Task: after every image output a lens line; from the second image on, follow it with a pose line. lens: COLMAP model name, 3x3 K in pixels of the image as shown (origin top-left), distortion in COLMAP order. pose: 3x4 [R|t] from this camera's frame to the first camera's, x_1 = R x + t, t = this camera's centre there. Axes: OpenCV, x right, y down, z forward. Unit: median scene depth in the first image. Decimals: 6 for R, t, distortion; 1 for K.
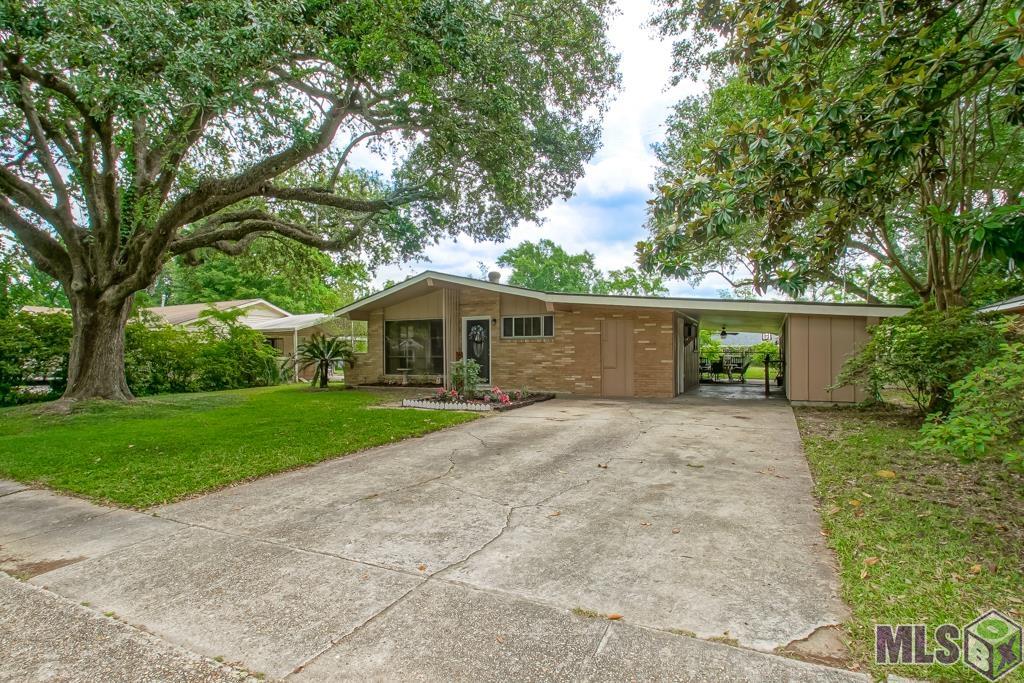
lens RADIAL K [[516.6, 0, 513.7], [0, 516.6, 343.5], [0, 0, 1]] dist [-0.001769, -0.000108]
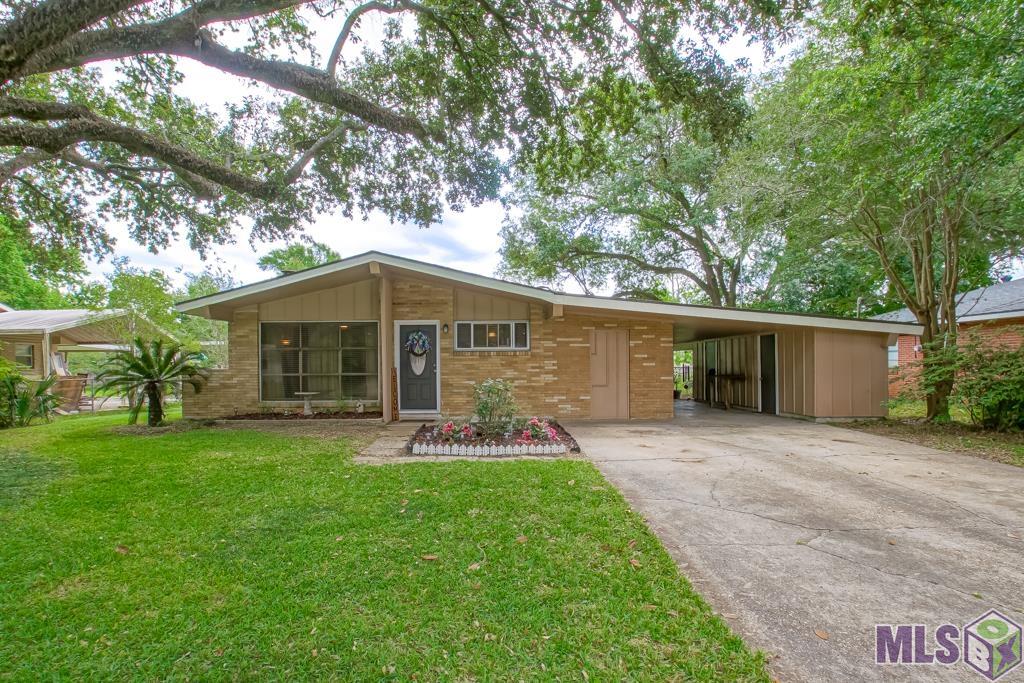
lens RADIAL K [[516.6, 0, 511.5], [0, 516.6, 348.9], [0, 0, 1]] dist [-0.001769, -0.000108]
pose [[0.892473, 0.015329, 0.450840, -0.294348], [-0.006916, 0.999770, -0.020303, 0.003695], [-0.451047, 0.015001, 0.892374, 0.276531]]
